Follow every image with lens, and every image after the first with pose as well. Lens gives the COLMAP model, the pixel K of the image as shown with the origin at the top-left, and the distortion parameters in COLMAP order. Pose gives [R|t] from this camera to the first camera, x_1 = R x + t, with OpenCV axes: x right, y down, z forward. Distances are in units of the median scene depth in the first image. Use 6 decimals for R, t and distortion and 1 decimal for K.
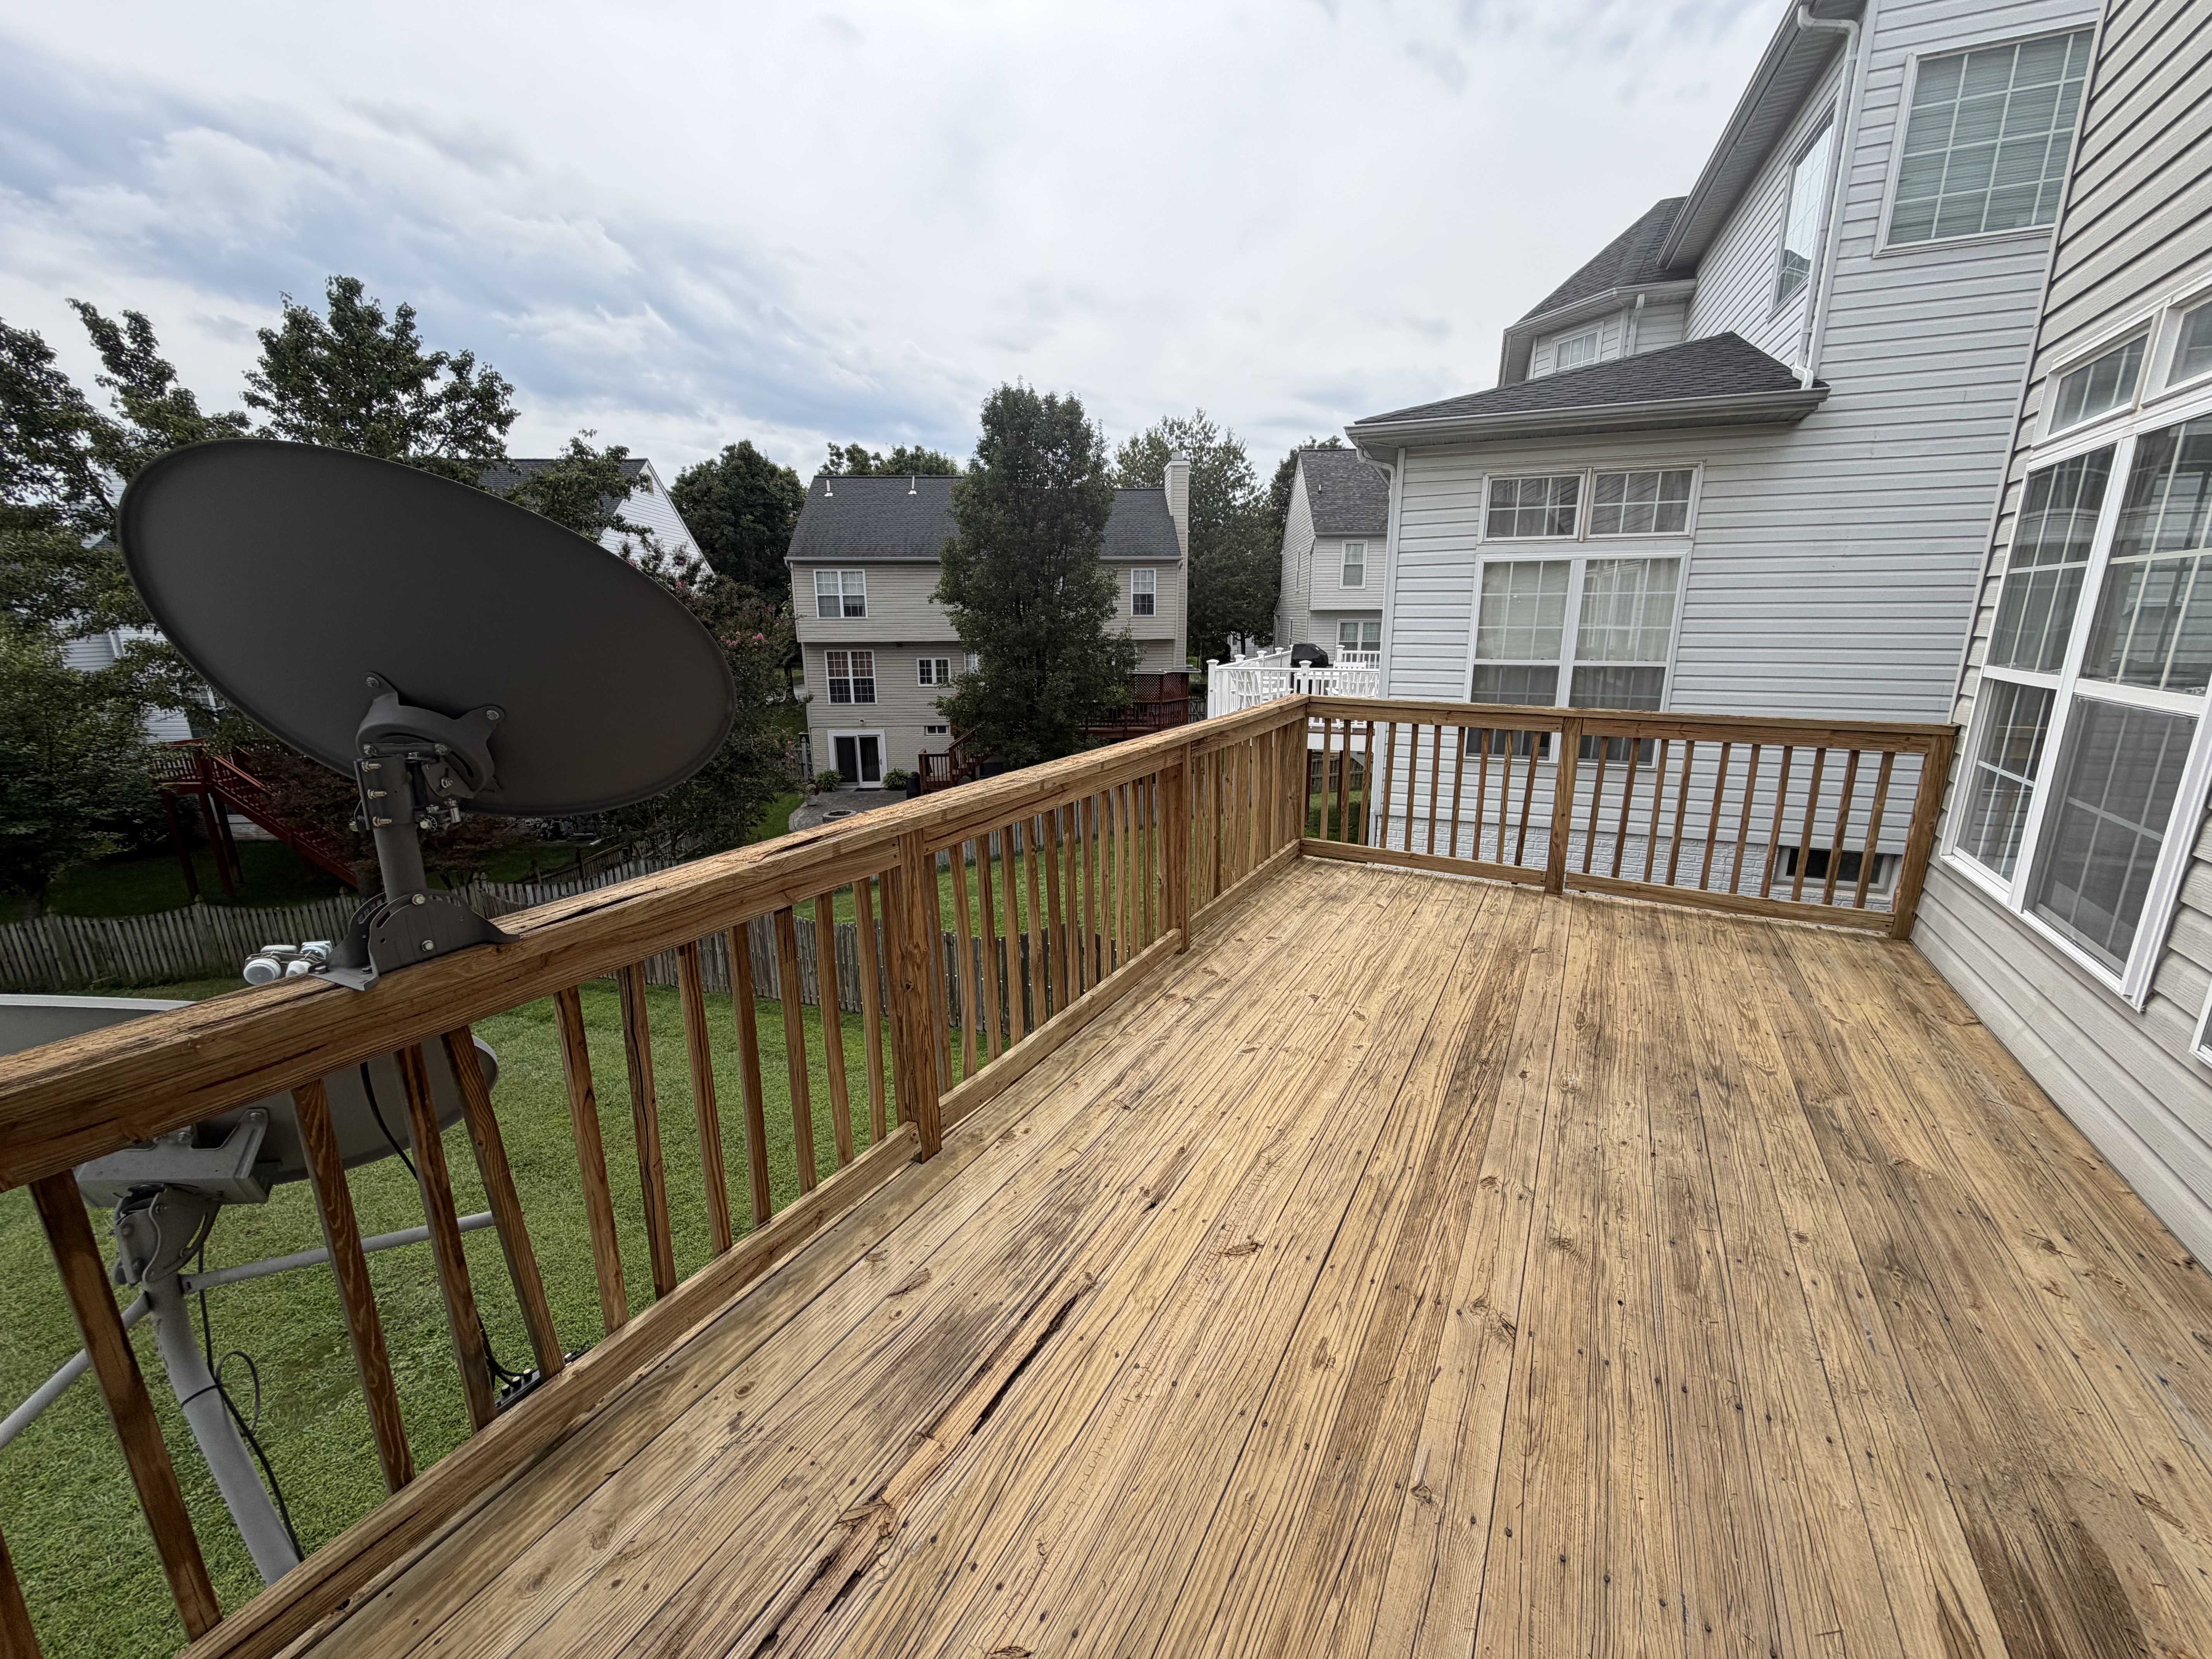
lens RADIAL K [[892.2, 0, 1106.5], [0, 892.2, 843.3], [0, 0, 1]] dist [0.003162, -0.000116]
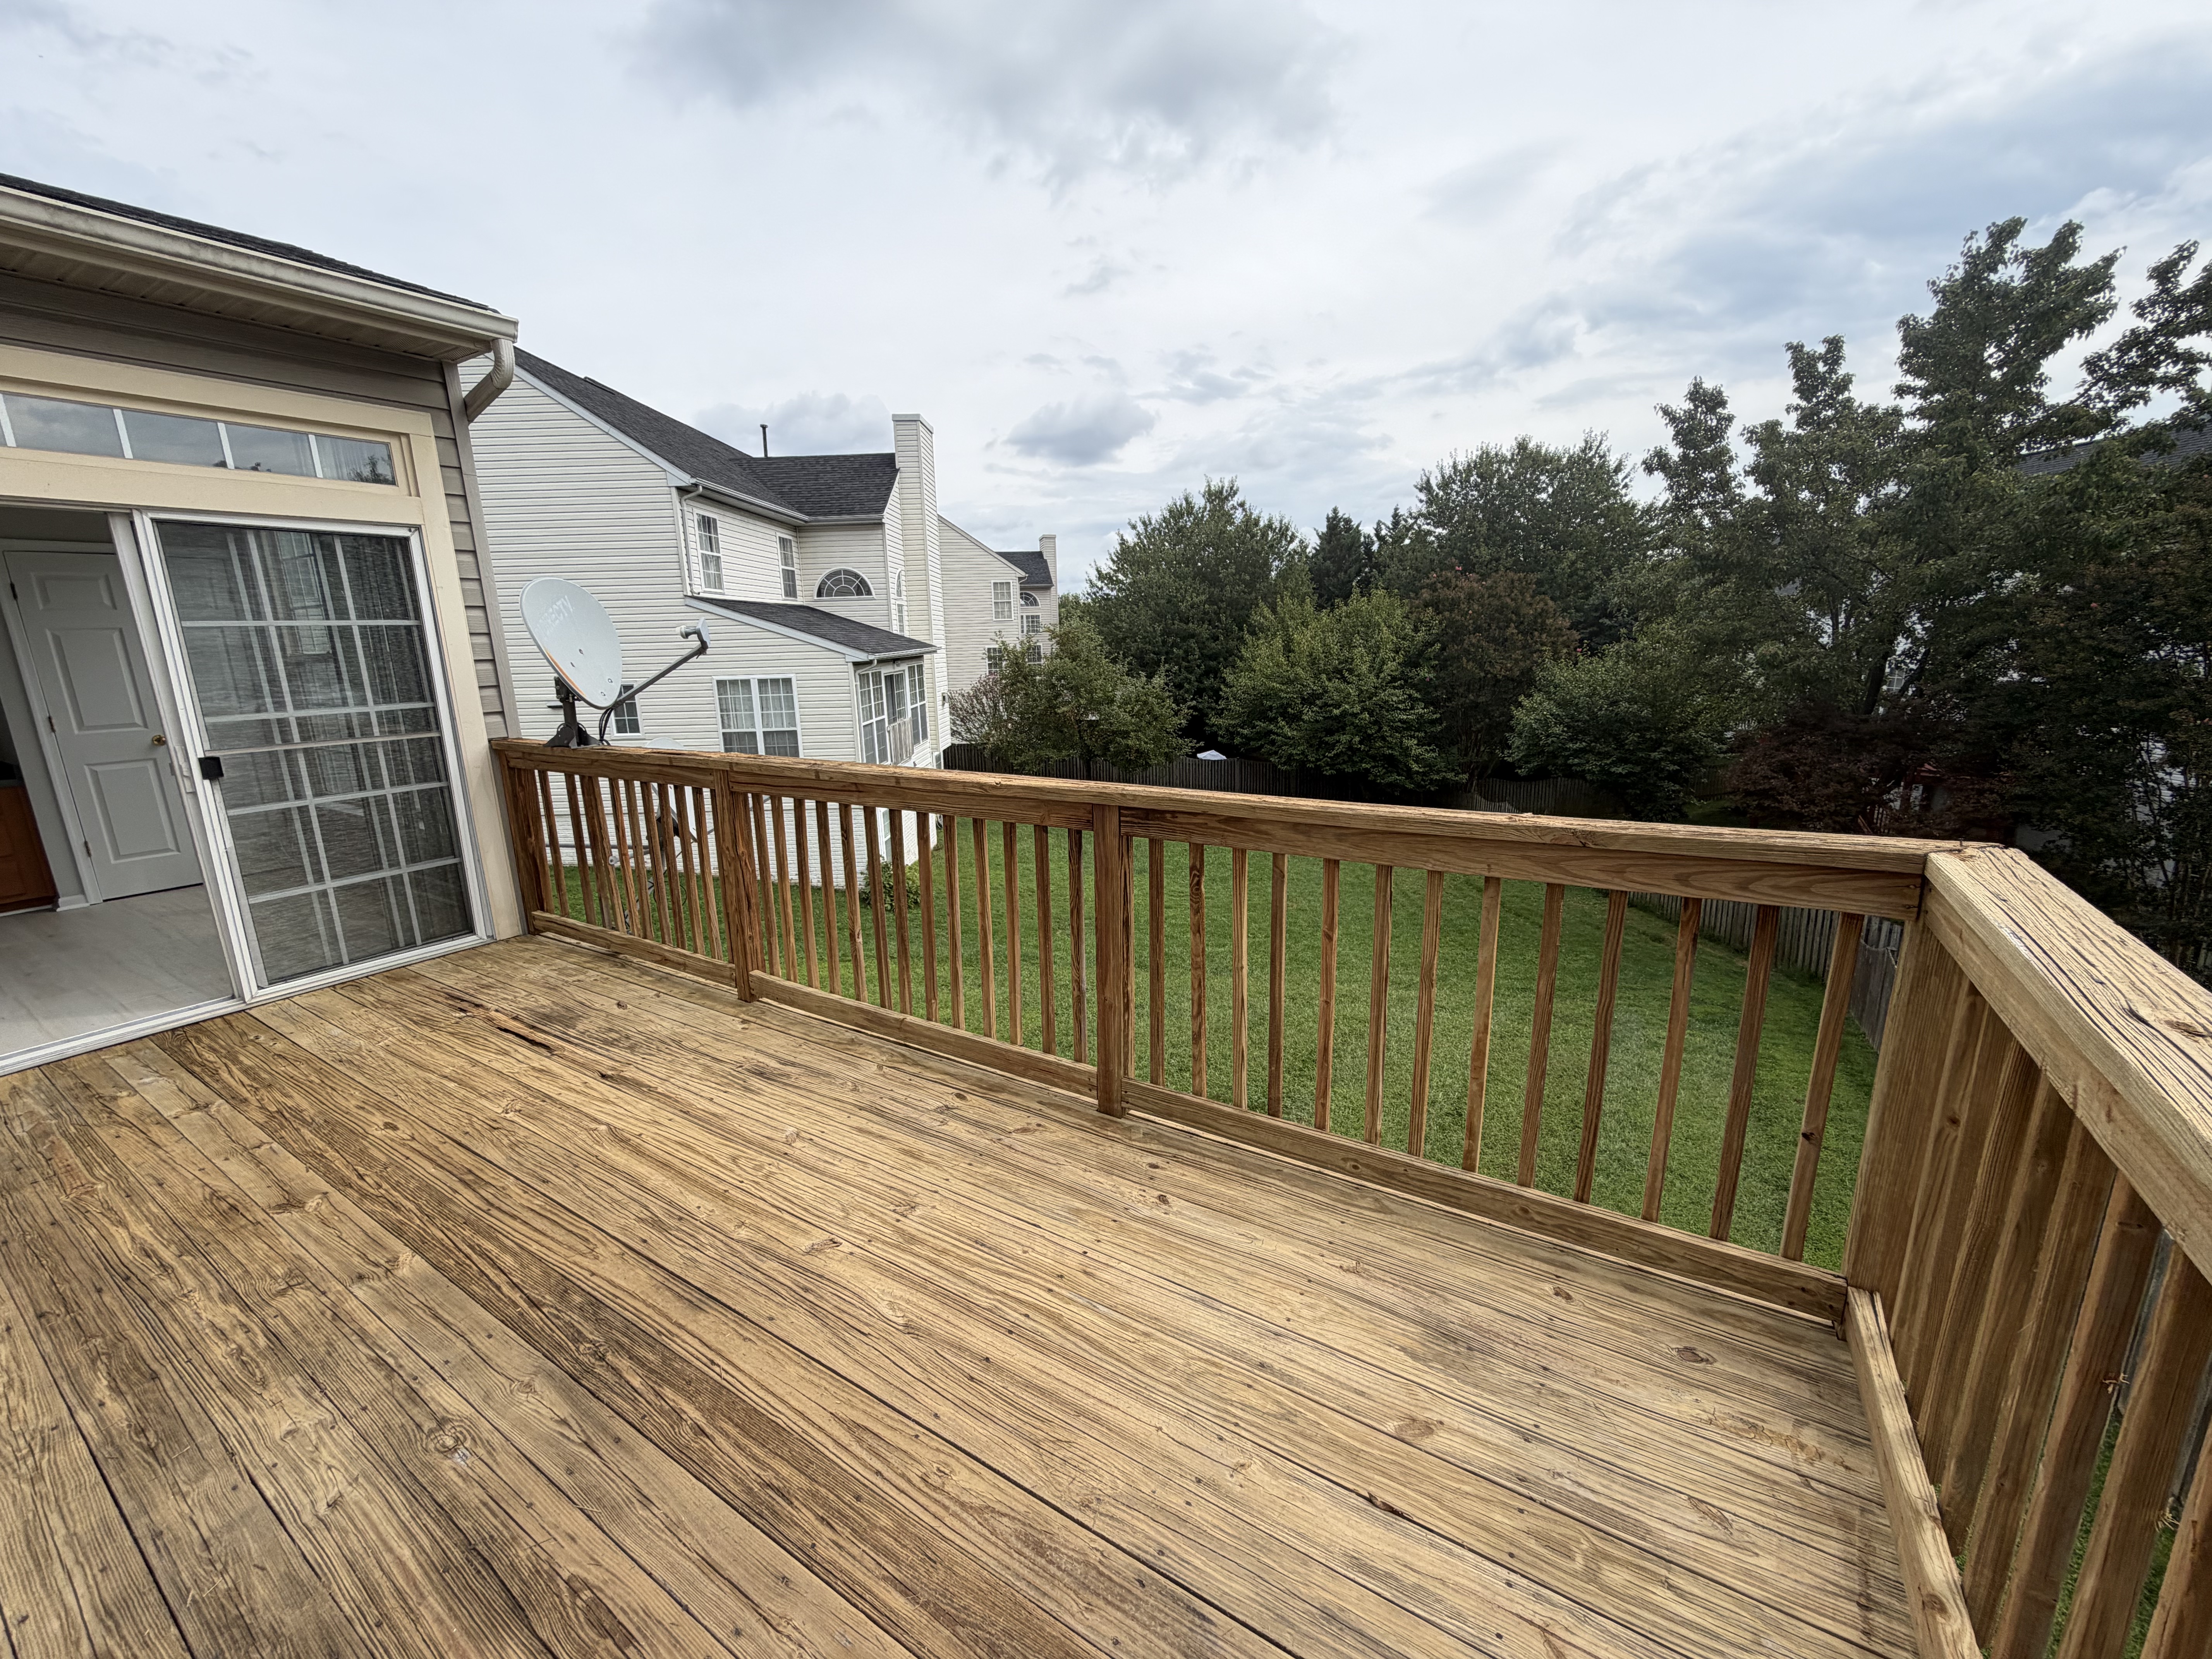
lens RADIAL K [[892.2, 0, 1093.1], [0, 892.2, 834.4], [0, 0, 1]] dist [0.003162, -0.000116]
pose [[-0.074673, 0.226056, -0.971248, 0.891456], [-0.224263, 0.945211, 0.237238, -0.298508], [0.971664, 0.235530, -0.019886, 1.233096]]
